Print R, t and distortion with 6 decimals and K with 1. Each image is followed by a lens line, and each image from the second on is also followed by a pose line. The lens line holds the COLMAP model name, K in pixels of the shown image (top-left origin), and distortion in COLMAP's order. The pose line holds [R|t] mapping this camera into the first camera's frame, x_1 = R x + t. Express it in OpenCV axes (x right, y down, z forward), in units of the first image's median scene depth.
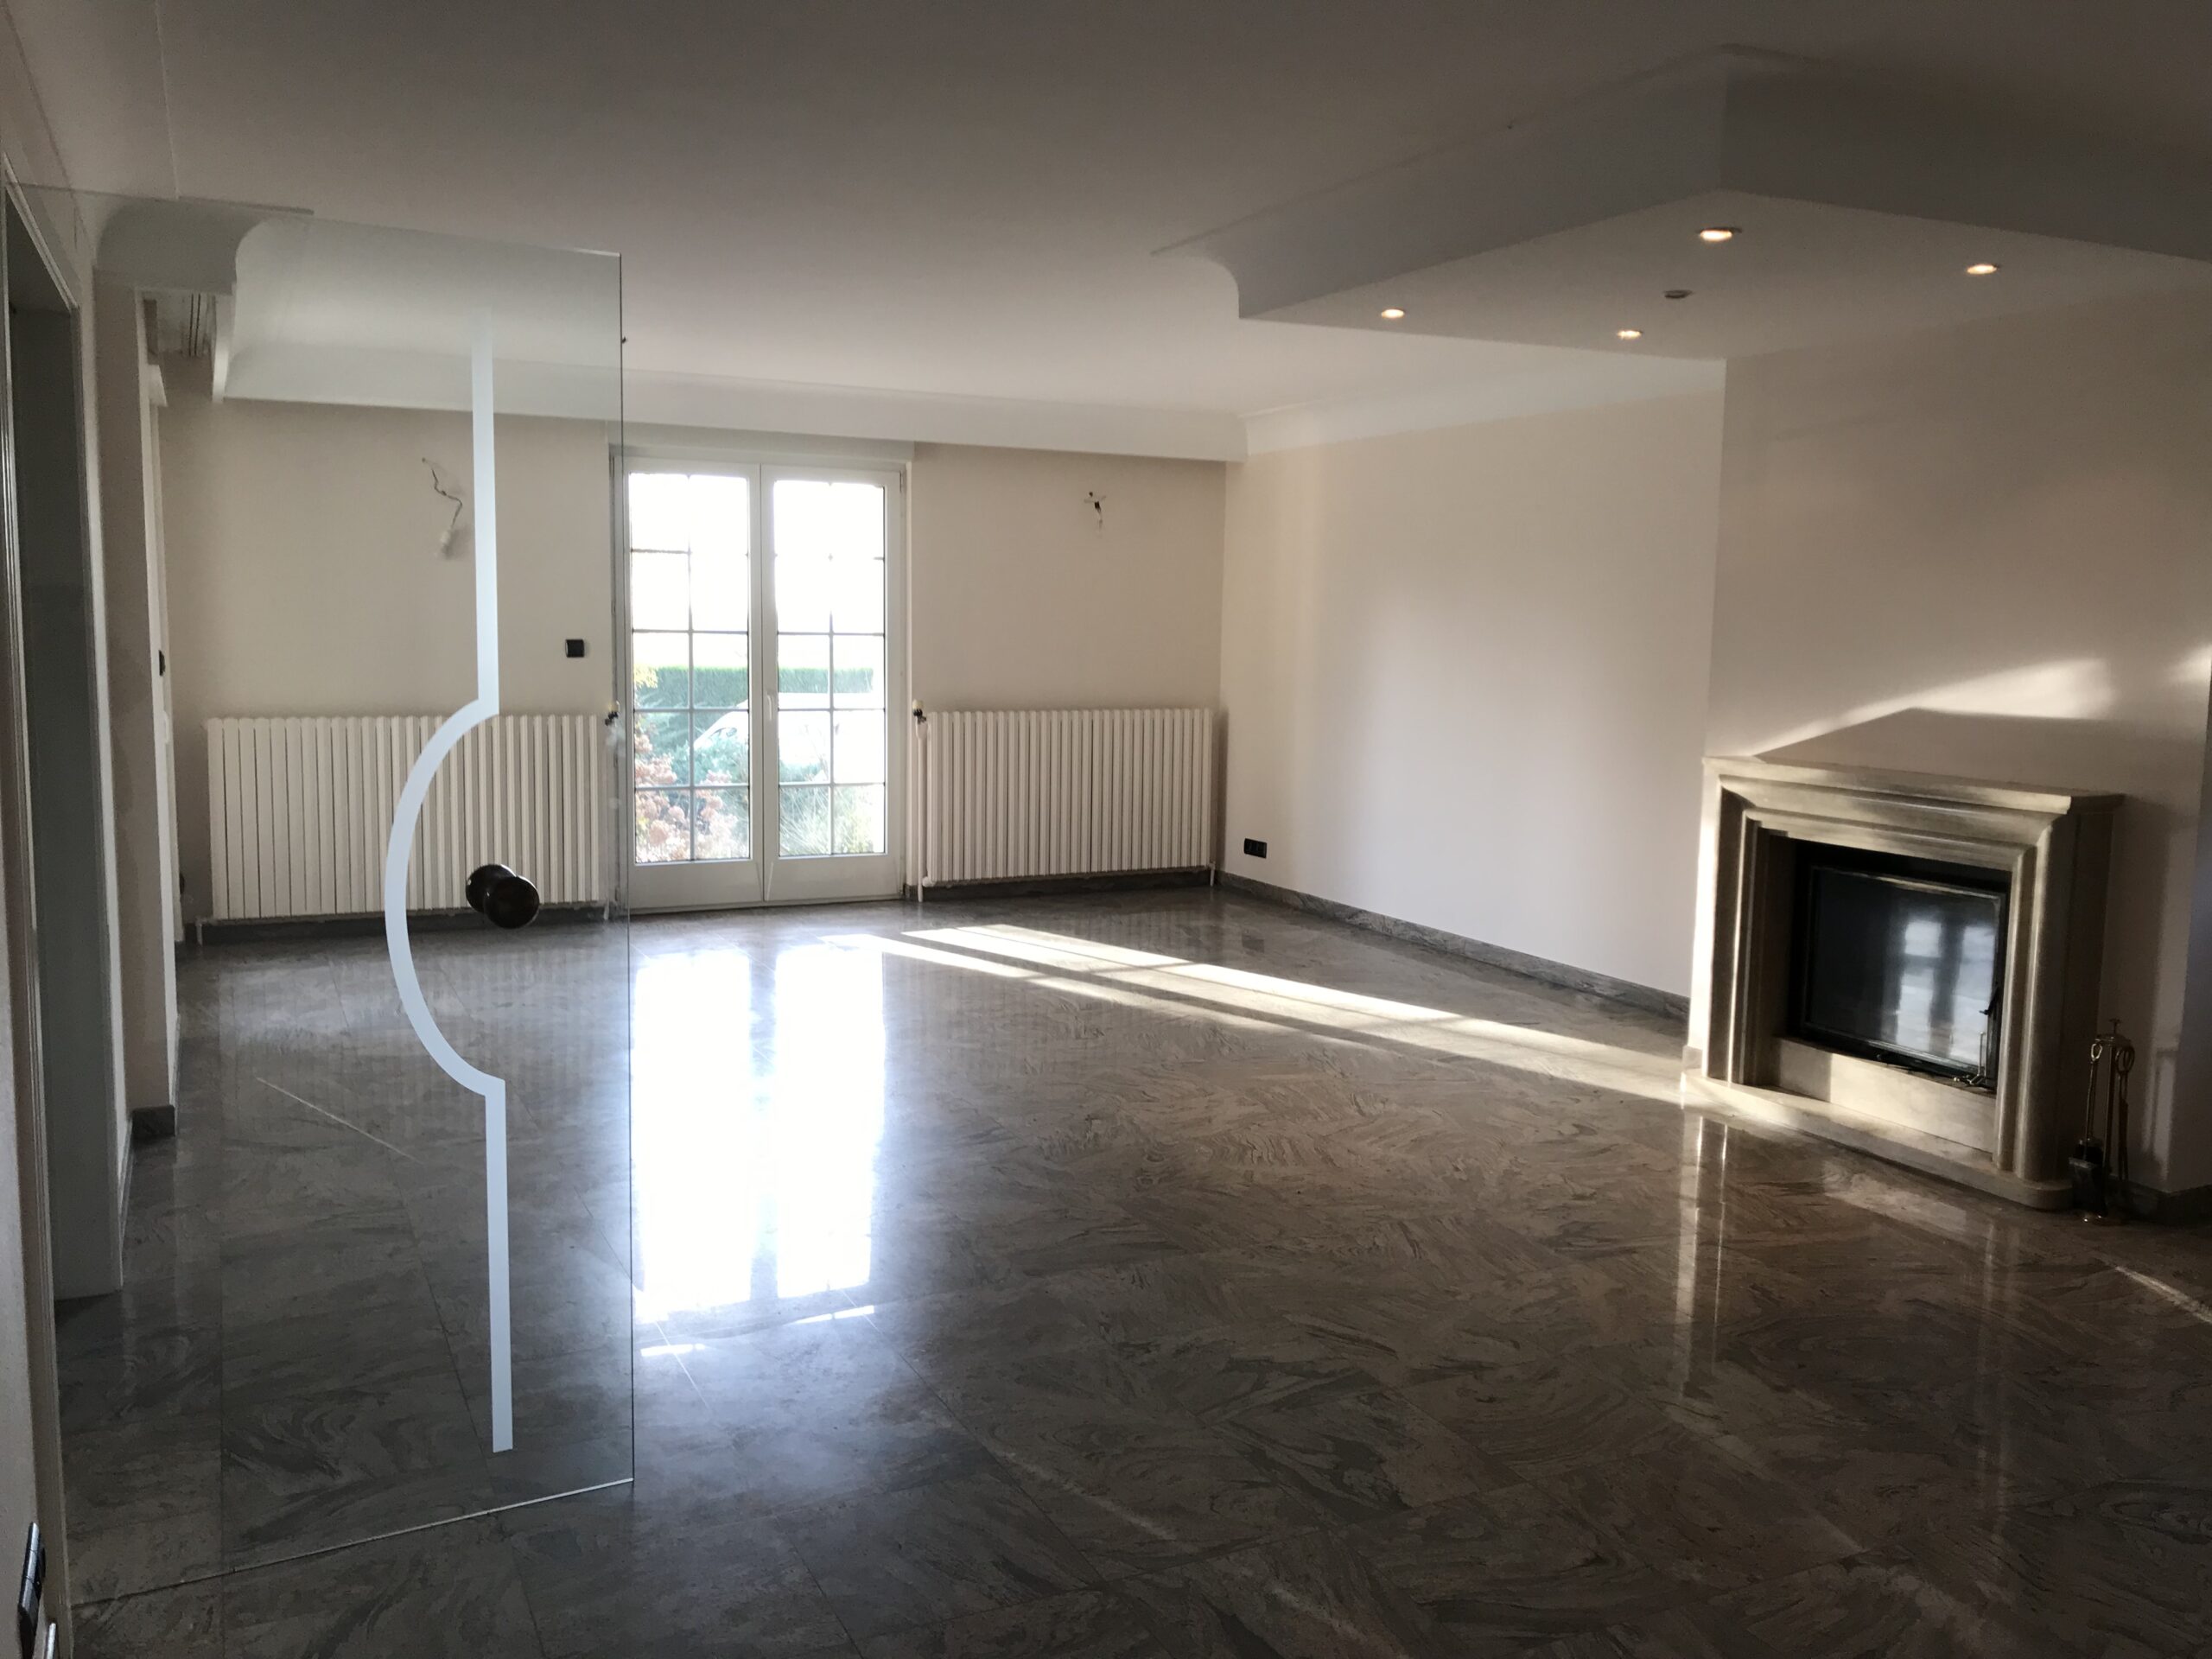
lens RADIAL K [[1865.5, 0, 1102.7], [0, 1865.5, 835.6], [0, 0, 1]] dist [0.093098, -0.164690]
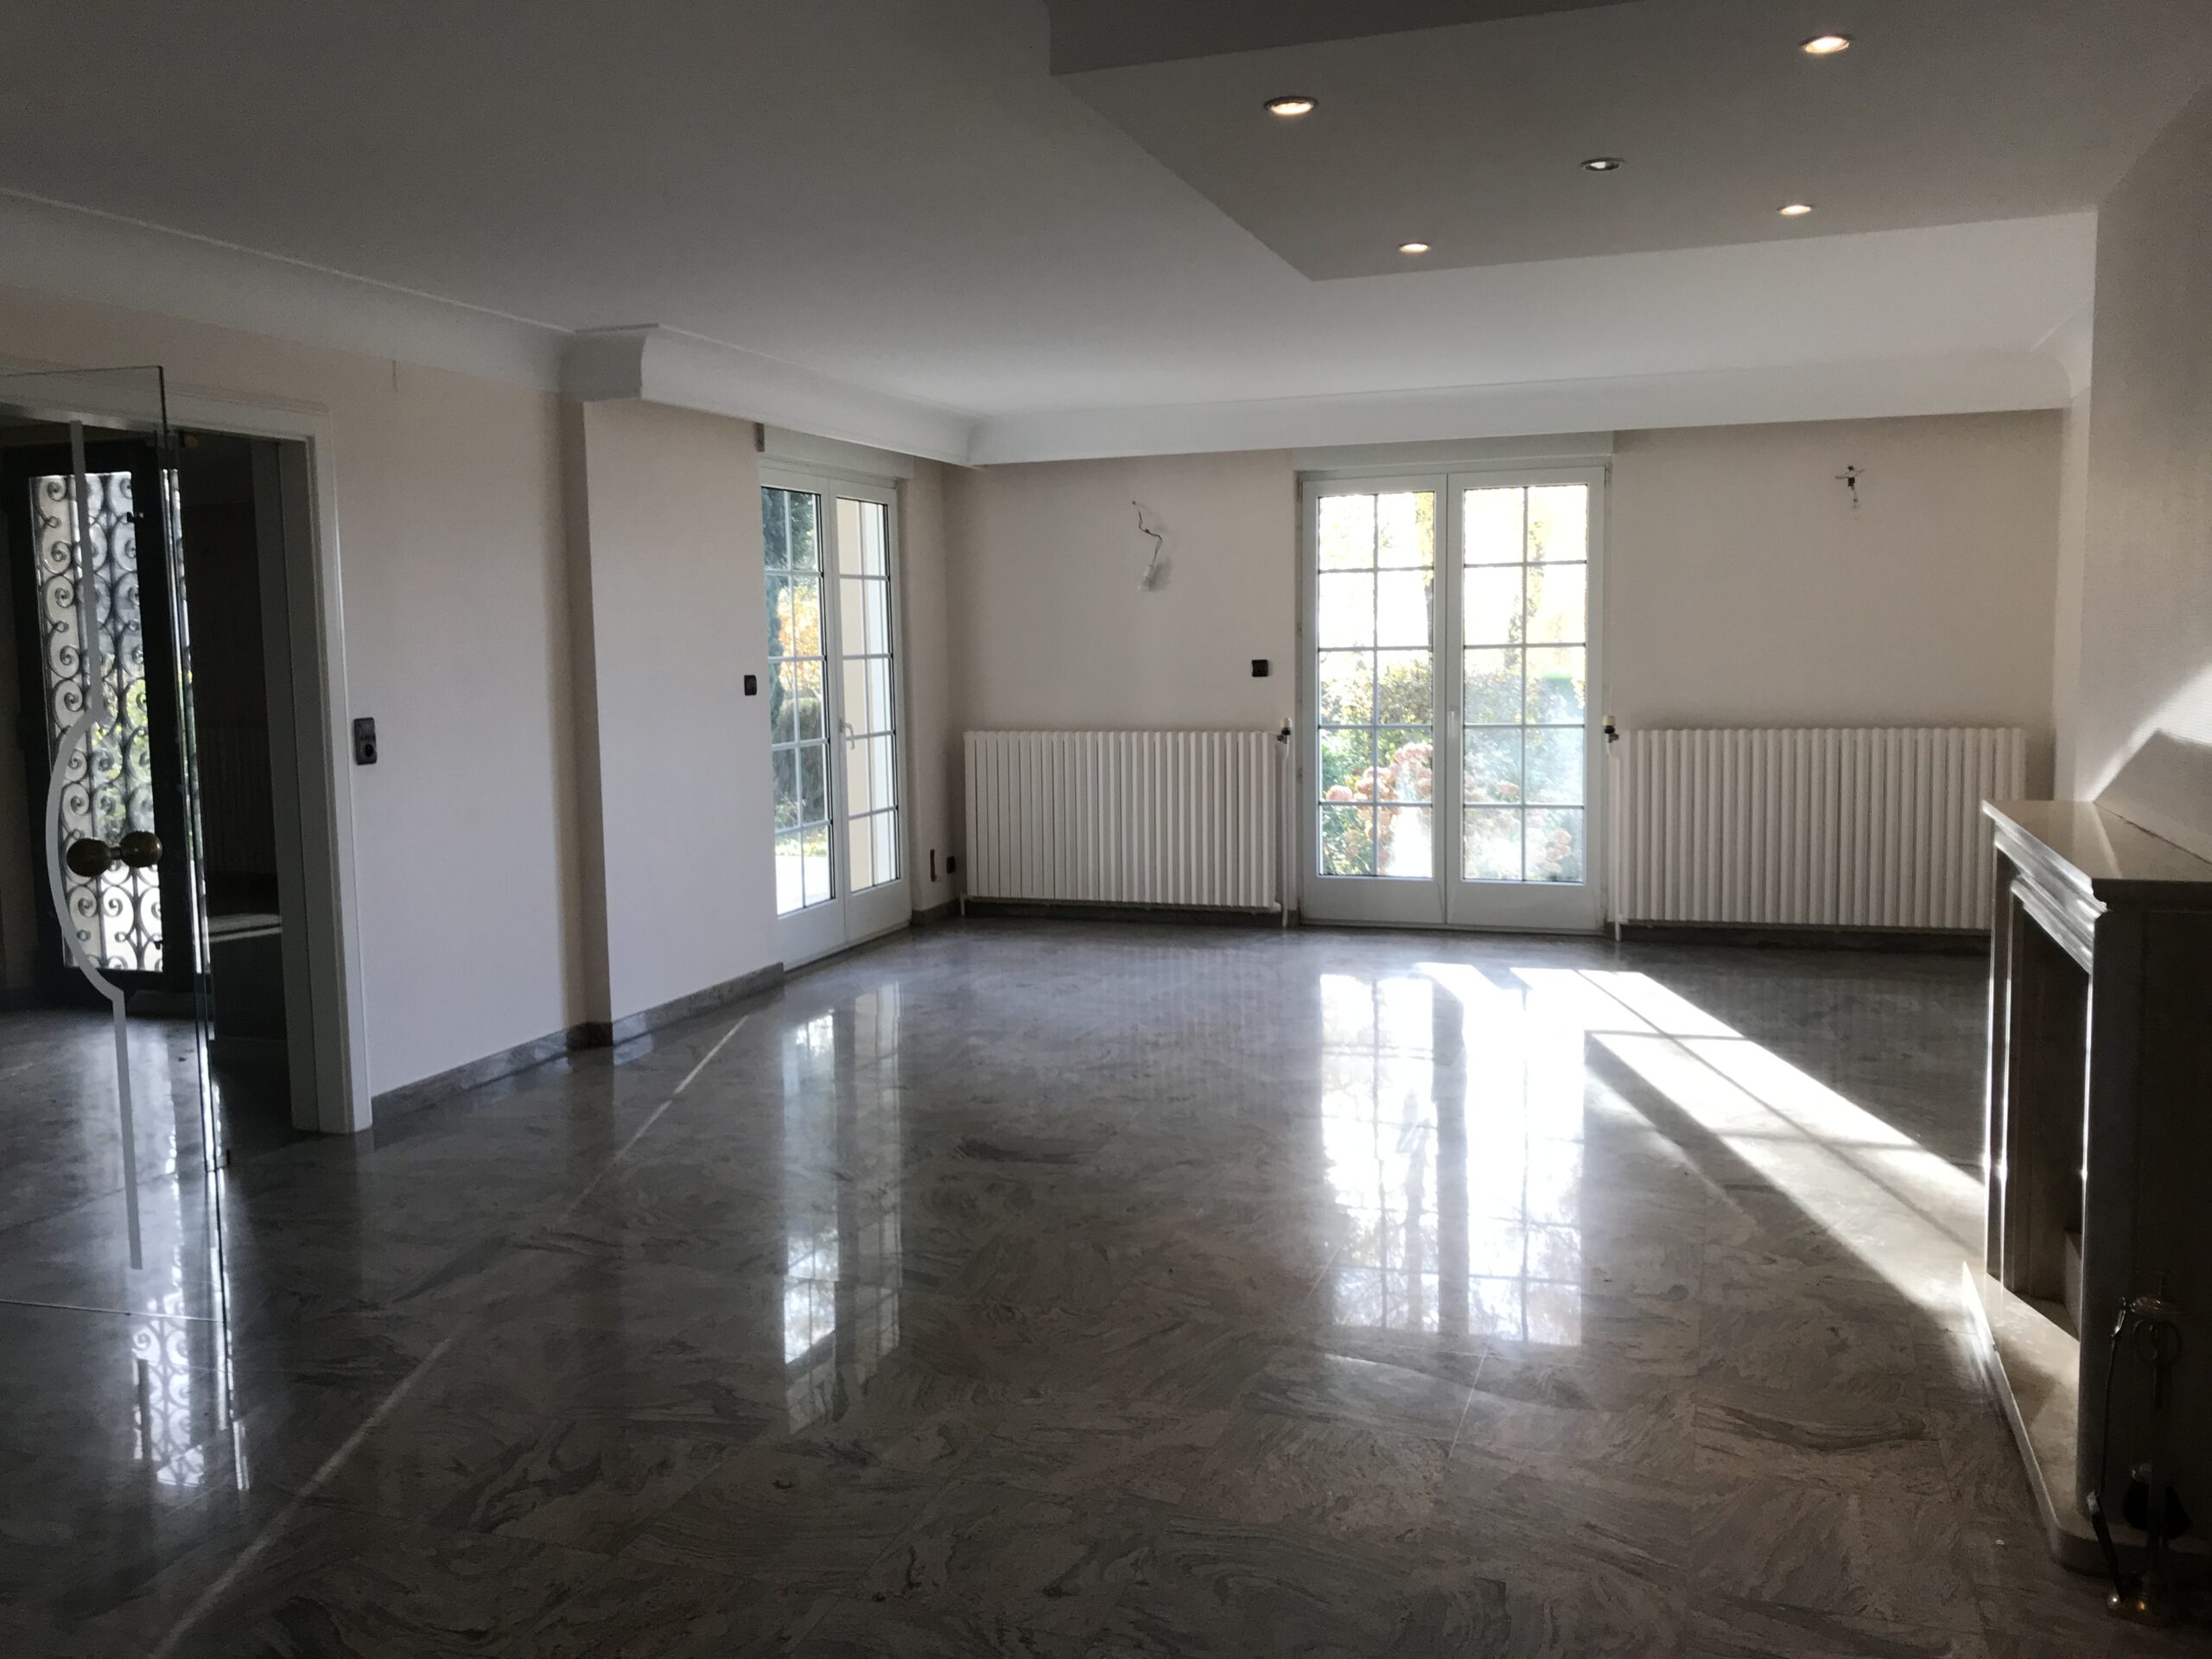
lens RADIAL K [[1865.5, 0, 1102.7], [0, 1865.5, 835.6], [0, 0, 1]] dist [0.093098, -0.164690]
pose [[0.684808, 0.048366, -0.727117, 0.420832], [-0.055415, 0.998362, 0.014218, -0.015159], [0.726614, 0.030556, 0.686366, 0.211326]]
